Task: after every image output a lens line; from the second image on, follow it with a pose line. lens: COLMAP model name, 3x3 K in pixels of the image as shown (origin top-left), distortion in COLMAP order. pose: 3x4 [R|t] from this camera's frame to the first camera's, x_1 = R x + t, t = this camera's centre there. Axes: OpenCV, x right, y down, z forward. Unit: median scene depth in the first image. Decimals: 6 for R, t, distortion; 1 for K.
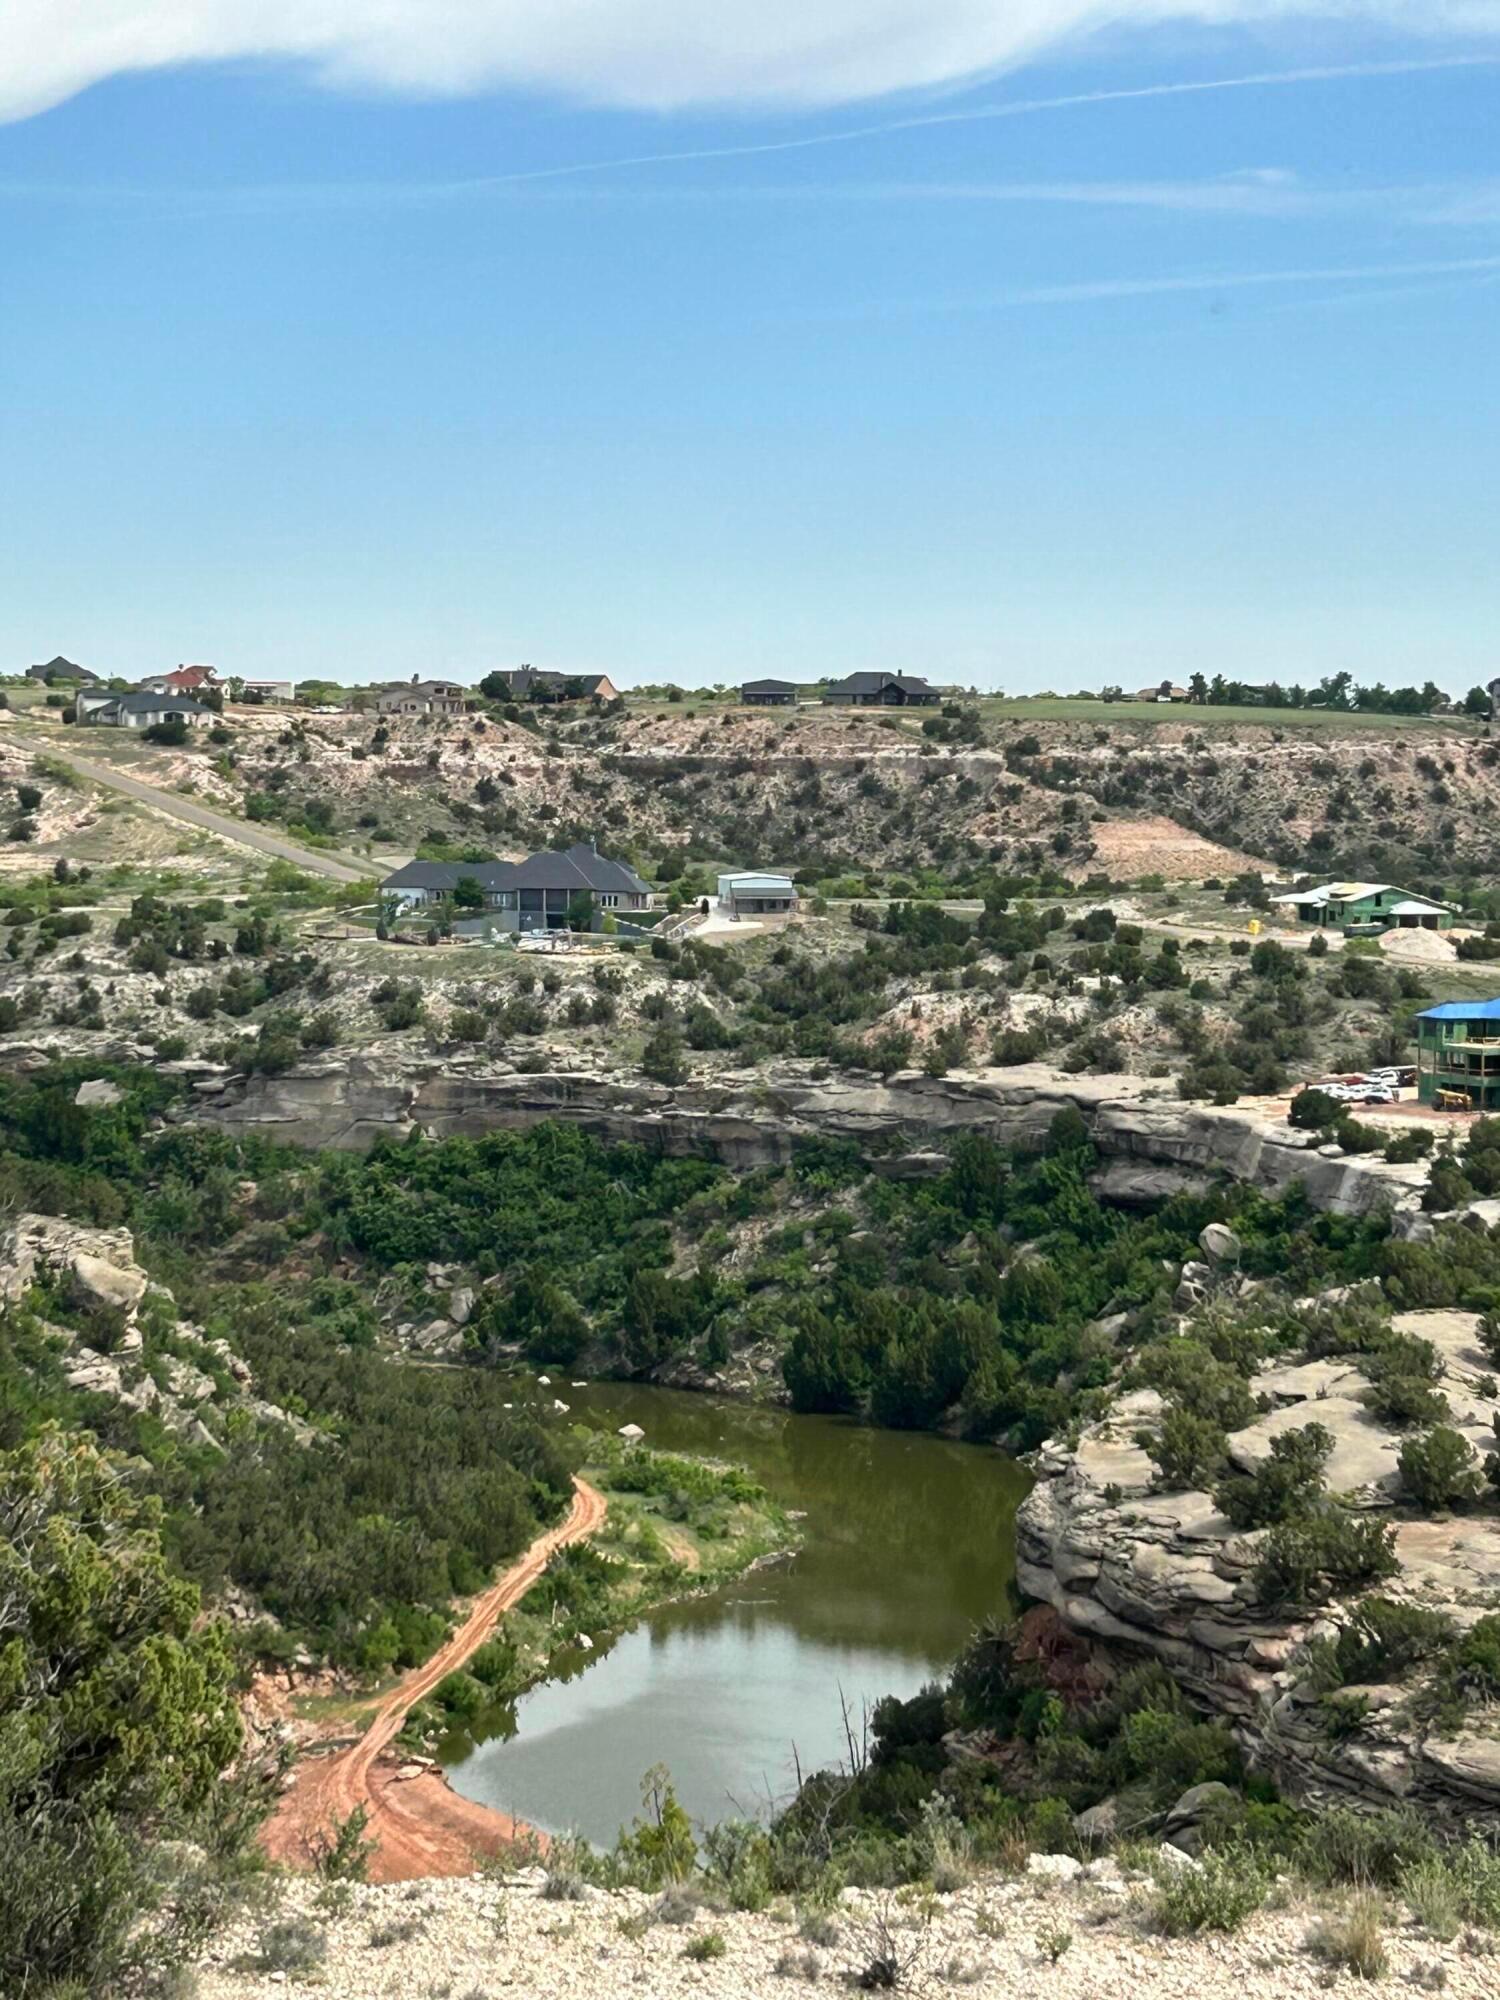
lens RADIAL K [[4774.0, 0, 854.7], [0, 4774.0, 933.7], [0, 0, 1]] dist [0.023326, 0.000000]
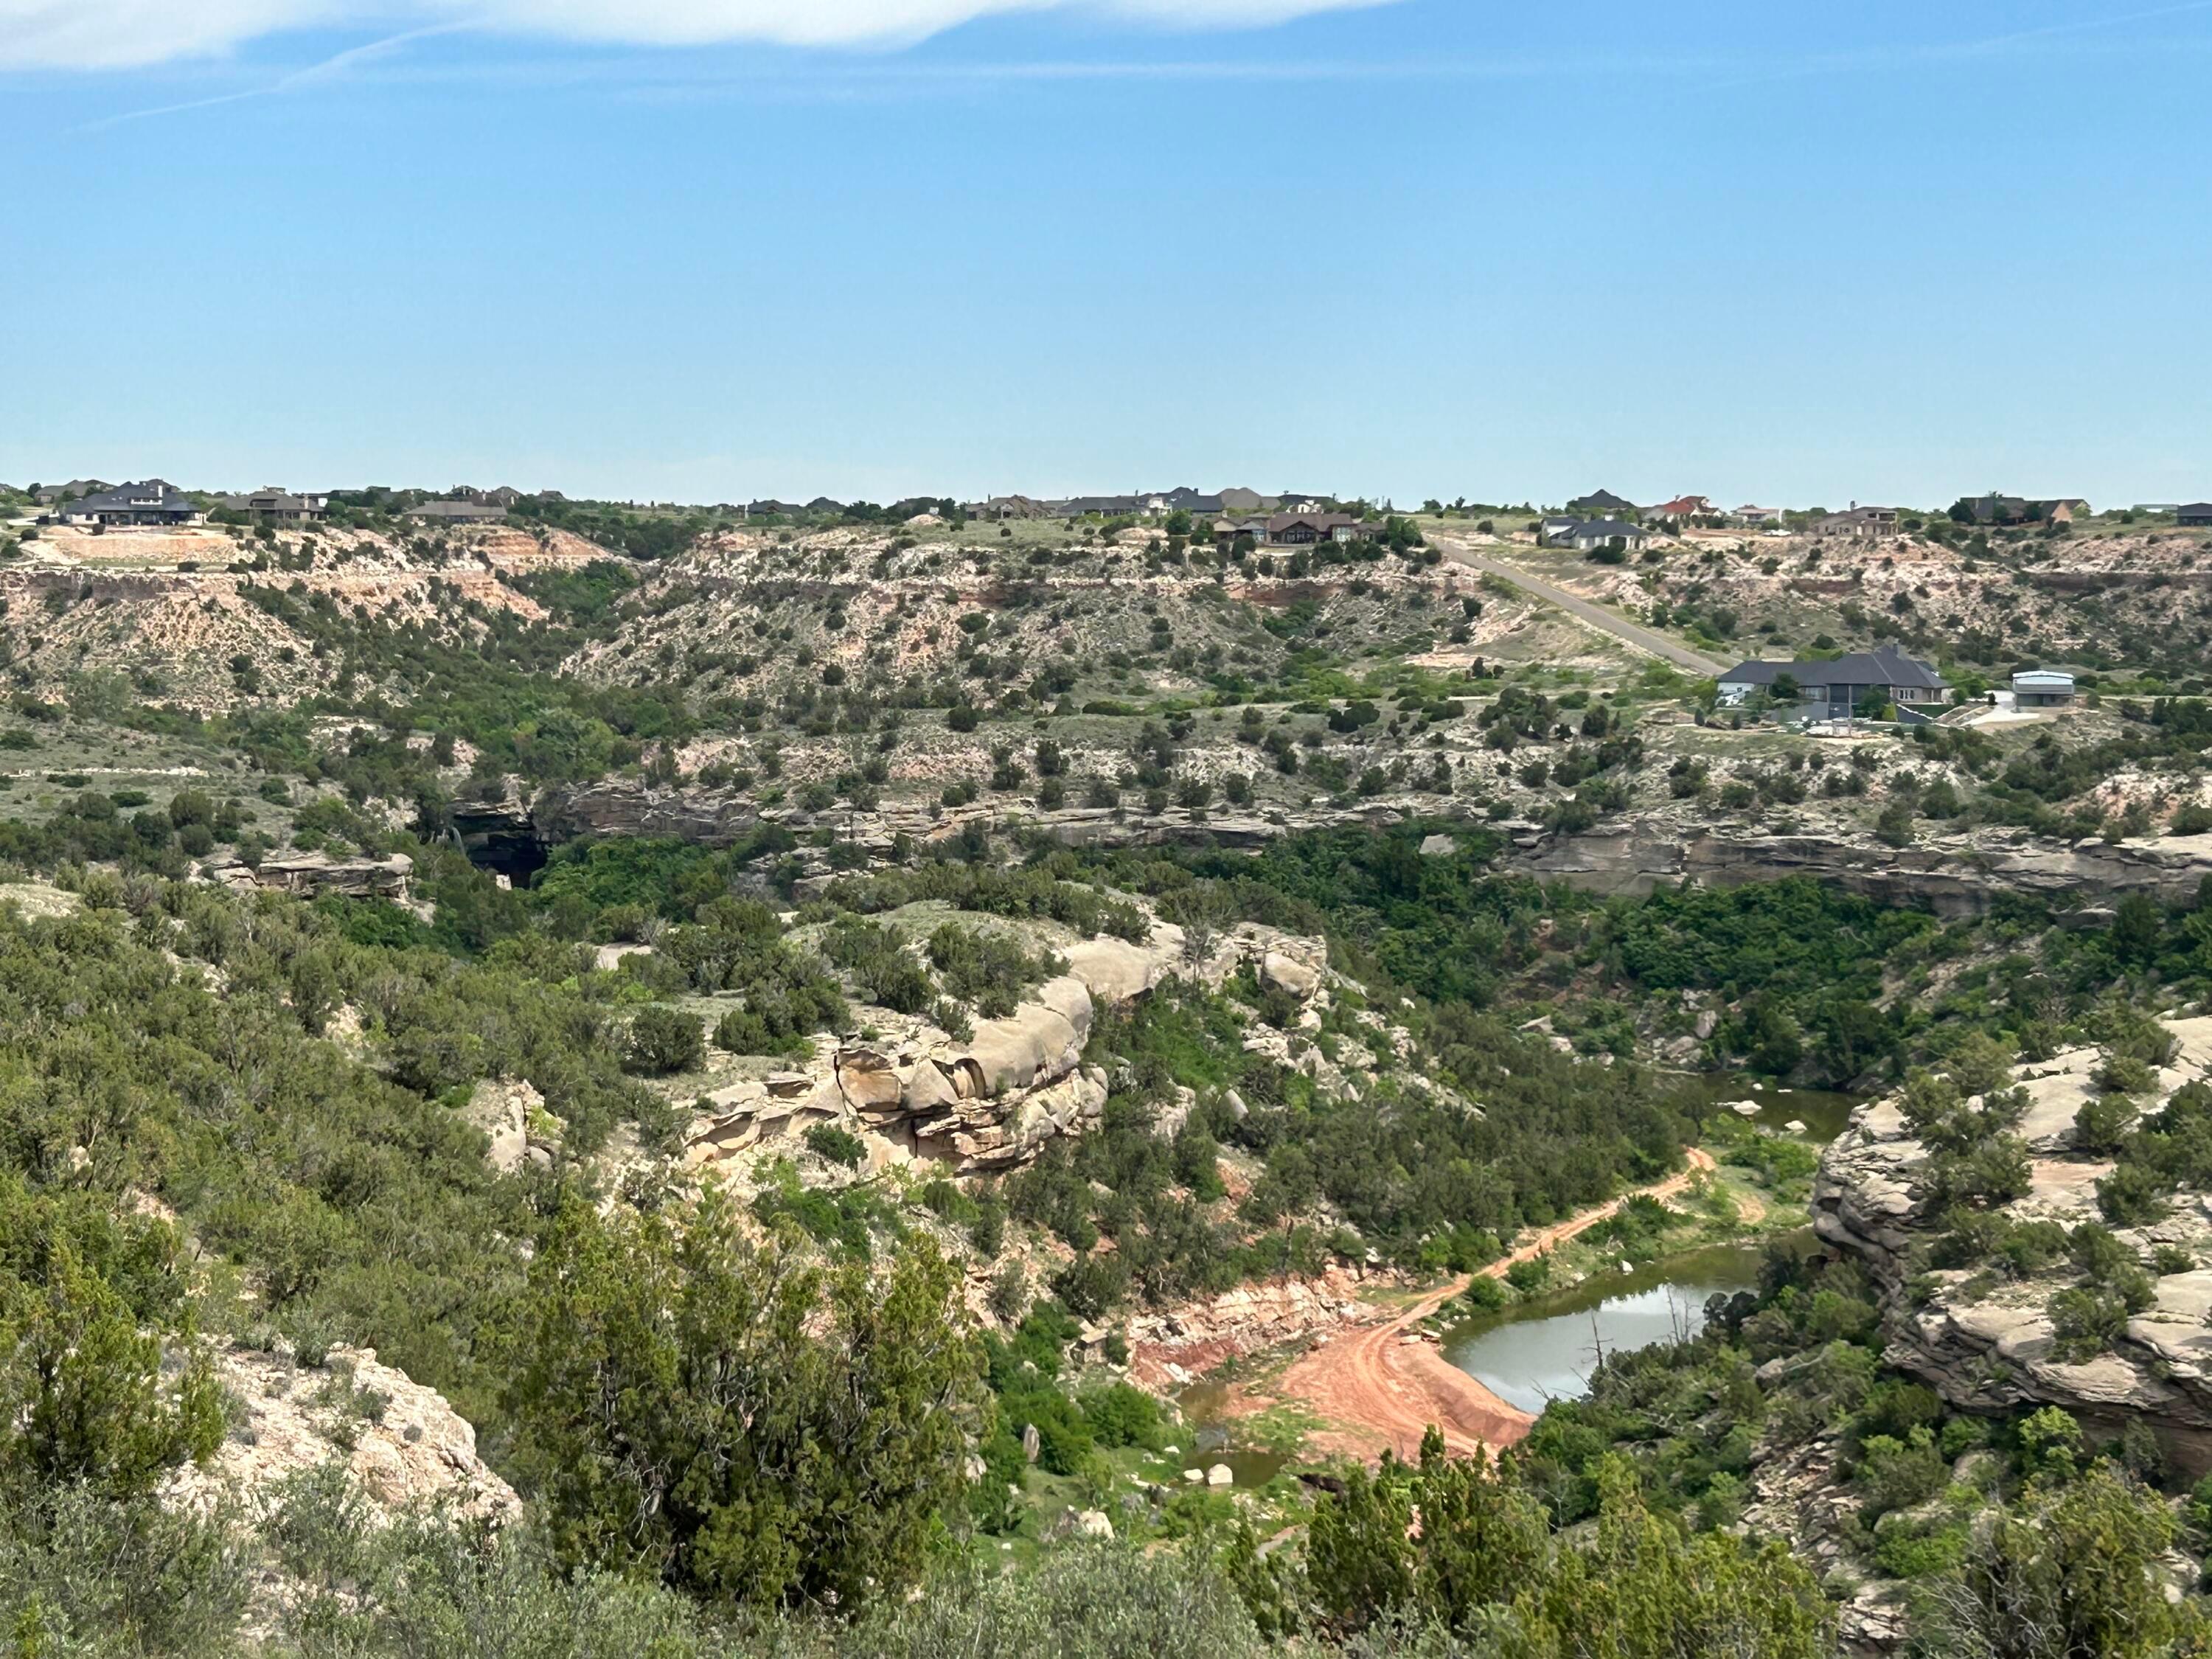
lens RADIAL K [[4514.6, 0, 1147.1], [0, 4514.6, 888.4], [0, 0, 1]] dist [0.212303, 0.000000]
pose [[0.945588, 0.024450, -0.324446, 0.149284], [-0.014485, 0.999347, 0.033094, 0.007196], [0.325044, -0.026594, 0.945325, -0.122624]]
